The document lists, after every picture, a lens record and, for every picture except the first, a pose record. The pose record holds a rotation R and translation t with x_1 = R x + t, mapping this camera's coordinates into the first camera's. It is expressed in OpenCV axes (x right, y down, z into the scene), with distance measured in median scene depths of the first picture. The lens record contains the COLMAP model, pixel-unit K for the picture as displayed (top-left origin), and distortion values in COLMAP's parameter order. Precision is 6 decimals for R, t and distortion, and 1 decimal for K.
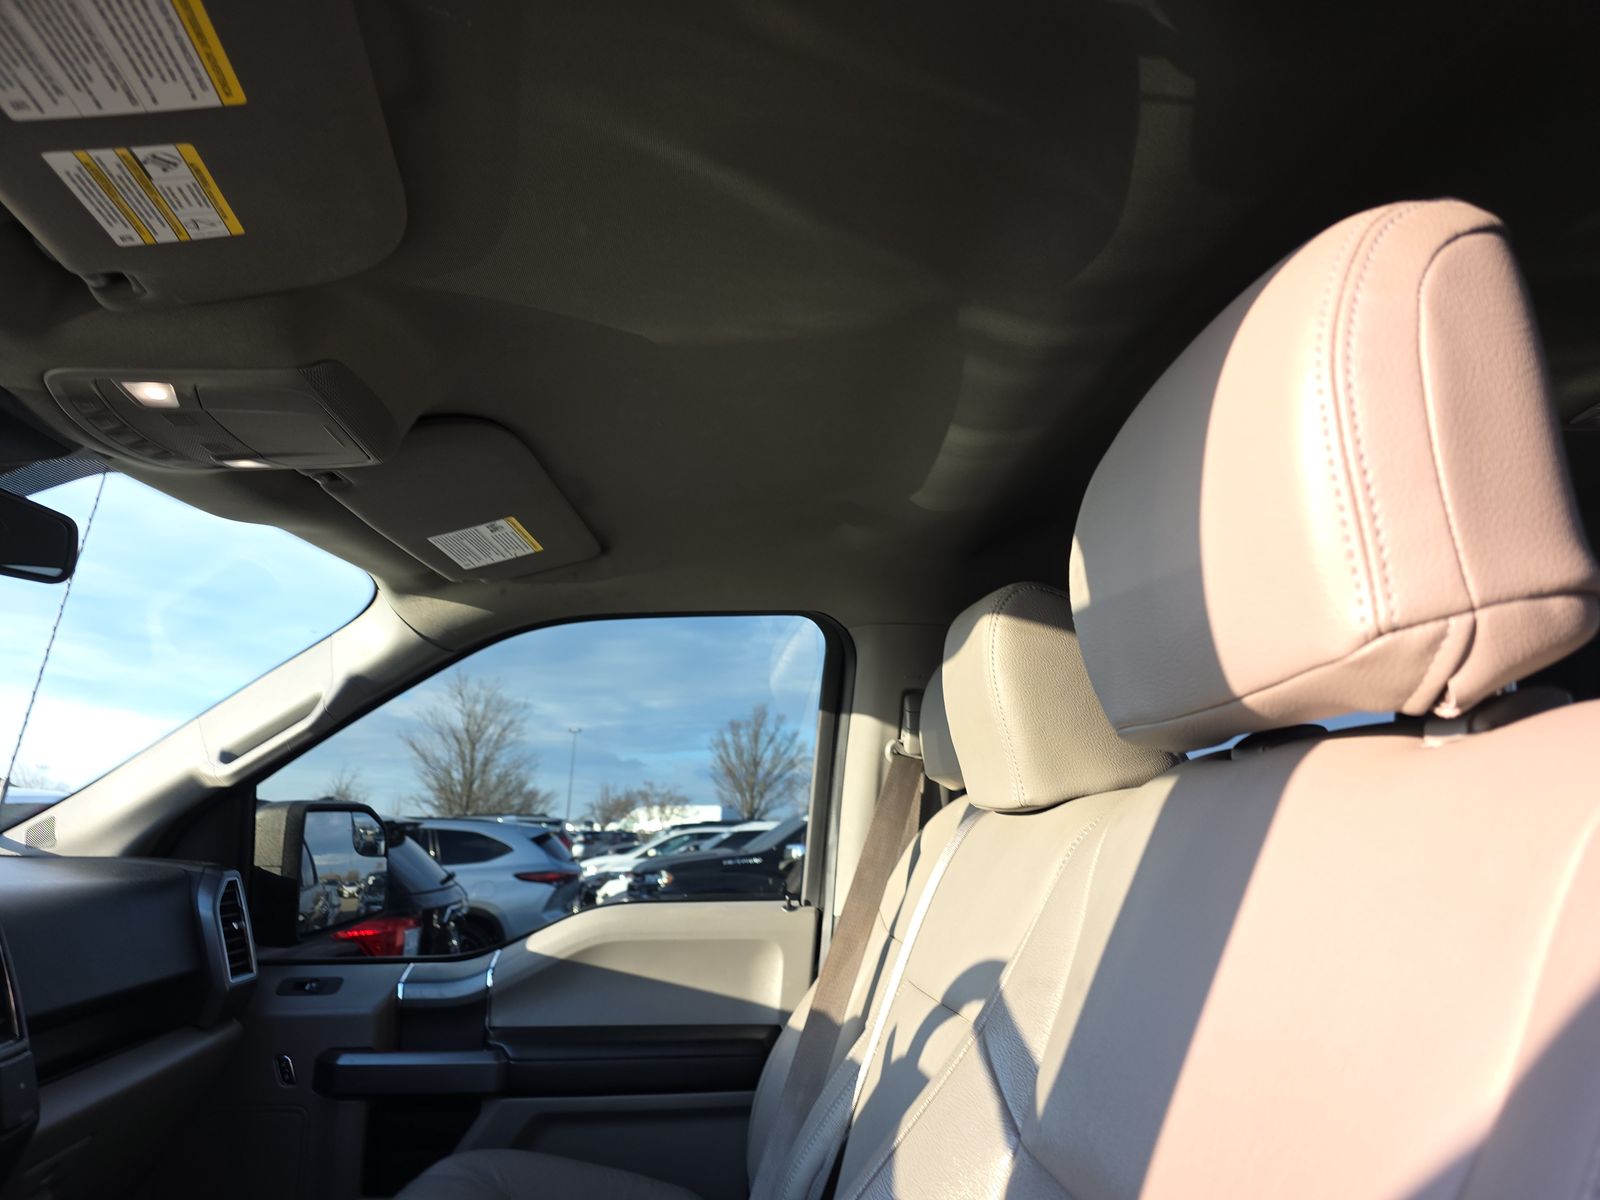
lens RADIAL K [[1100.3, 0, 832.6], [0, 1100.3, 623.4], [0, 0, 1]] dist [0.021293, -0.005696]
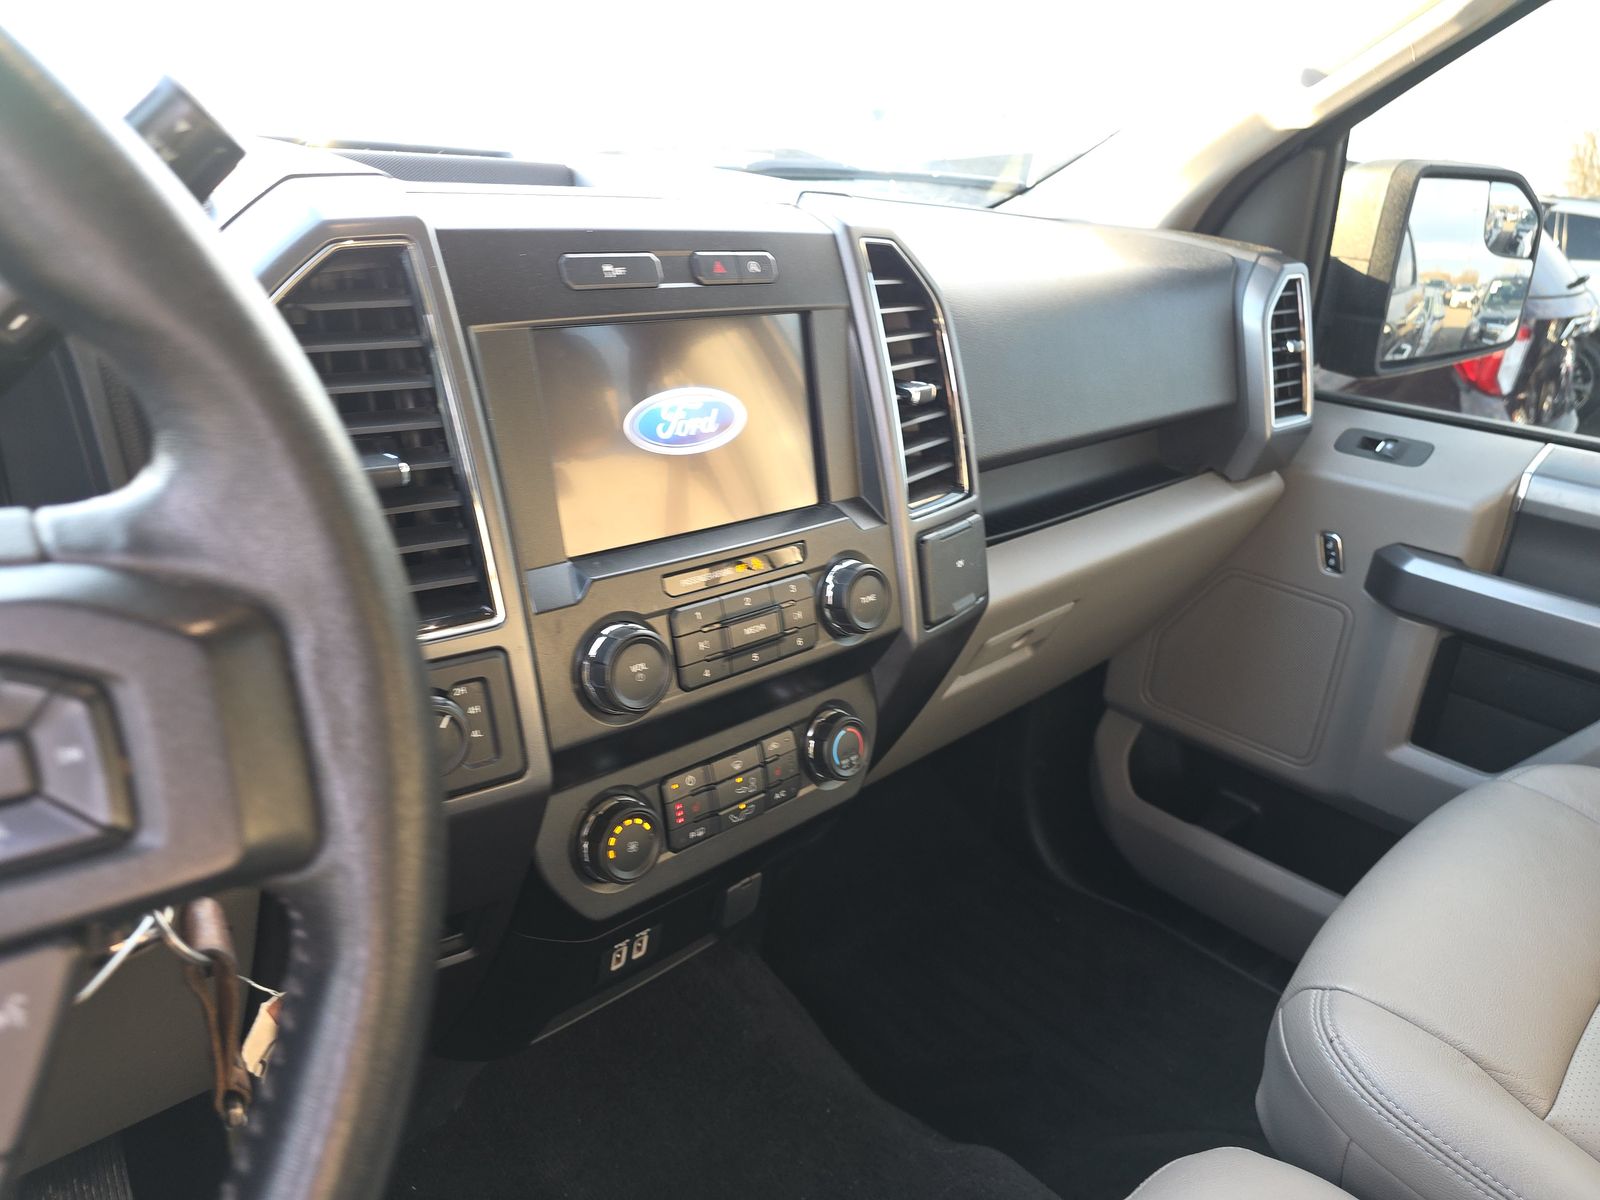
lens RADIAL K [[1093.9, 0, 797.4], [0, 1093.9, 597.0], [0, 0, 1]] dist [0.069927, -0.084468]
pose [[0.608307, 0.323487, -0.724789, -0.055660], [0.087242, 0.880391, 0.466156, 0.019630], [0.788893, -0.346798, 0.507326, 0.112342]]
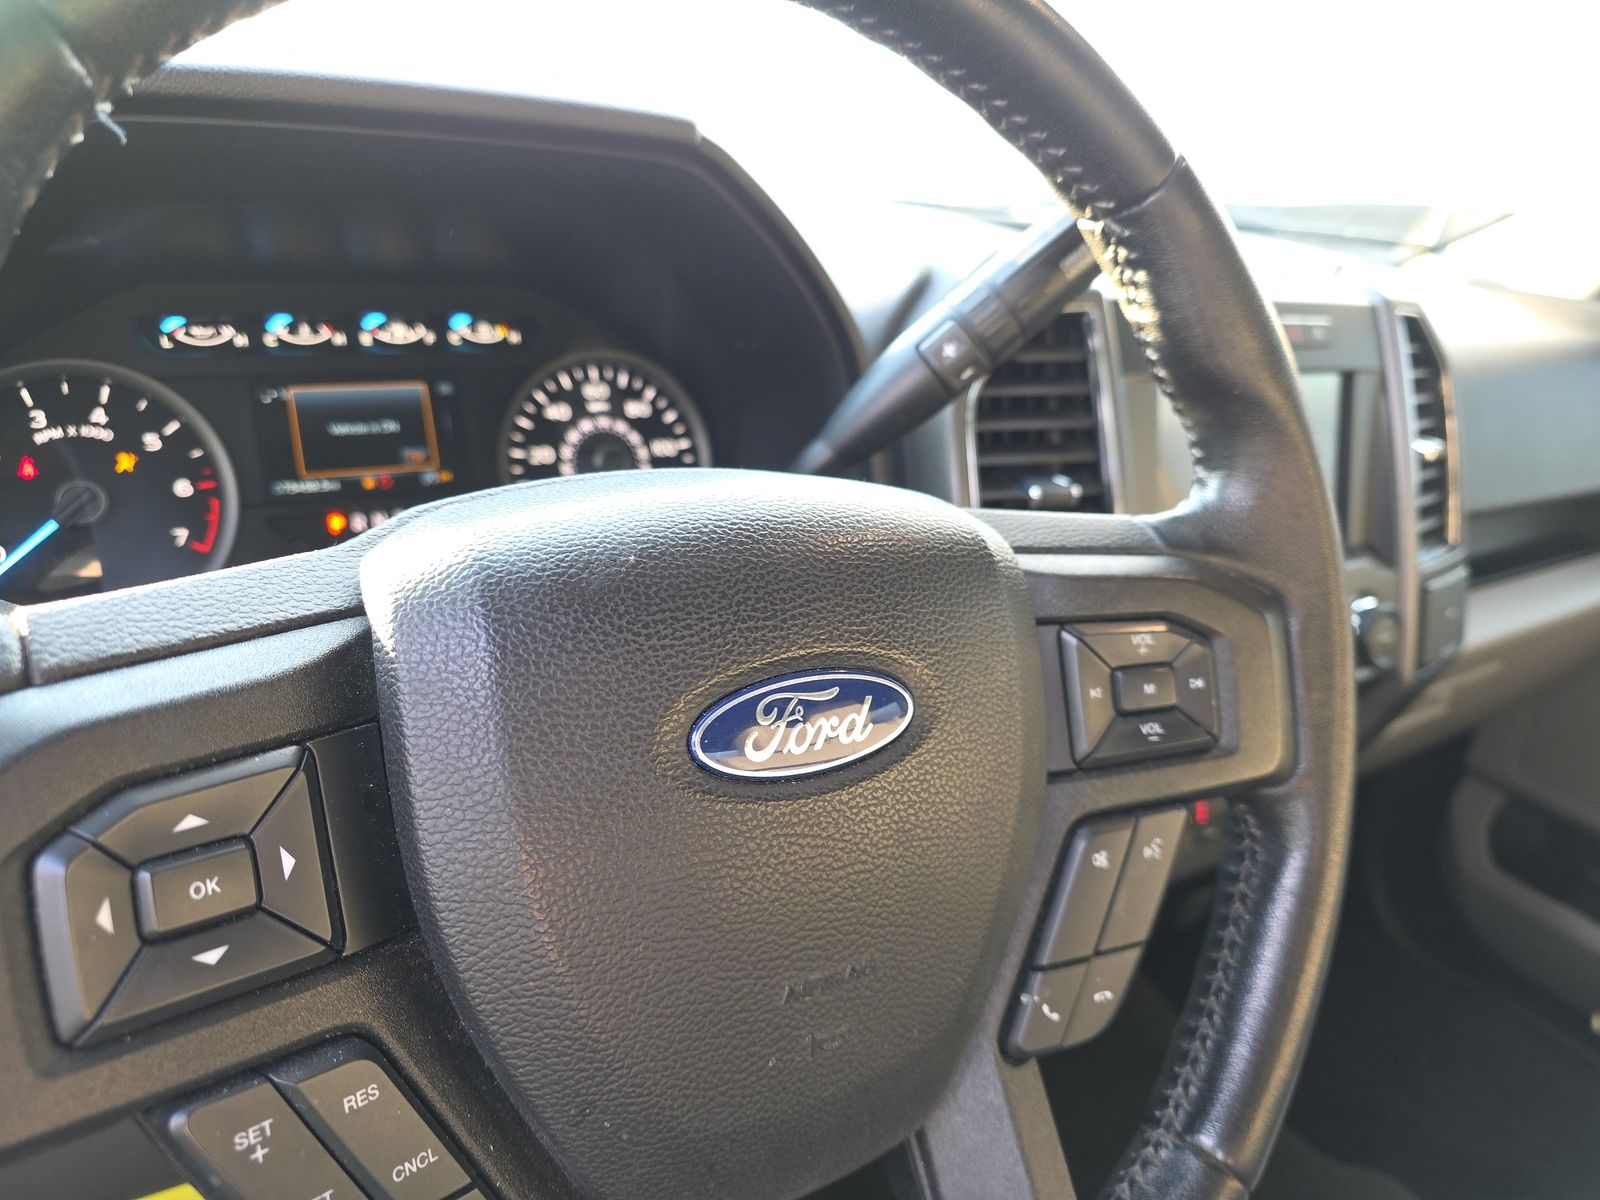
lens RADIAL K [[1100.3, 0, 832.6], [0, 1100.3, 623.4], [0, 0, 1]] dist [0.021293, -0.005696]
pose [[0.460131, 0.367123, -0.808394, -0.061766], [0.078886, 0.890000, 0.449084, 0.009167], [0.884340, -0.270408, 0.380556, 0.066700]]
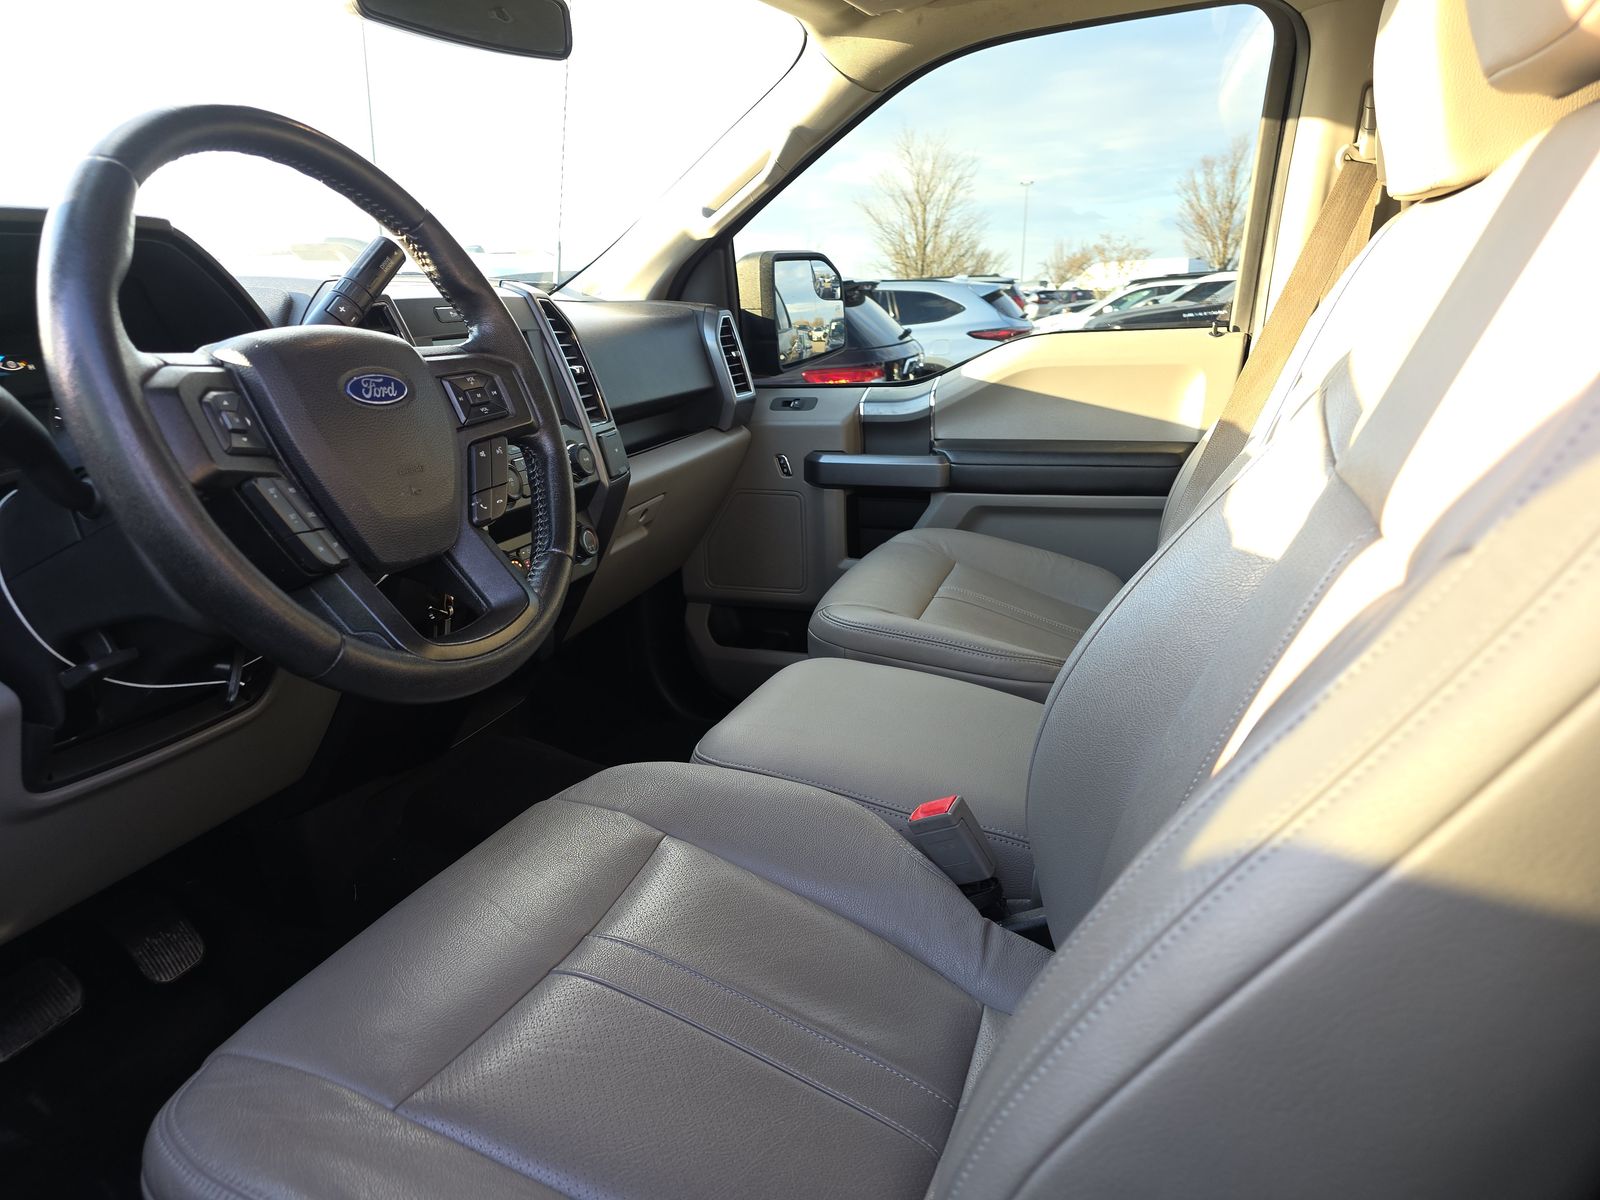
lens RADIAL K [[1093.9, 0, 797.4], [0, 1093.9, 597.0], [0, 0, 1]] dist [0.069927, -0.084468]
pose [[0.909335, 0.073074, -0.409598, 0.017416], [0.114503, 0.902490, 0.415211, 0.004384], [0.399999, -0.424466, 0.812299, -0.030313]]
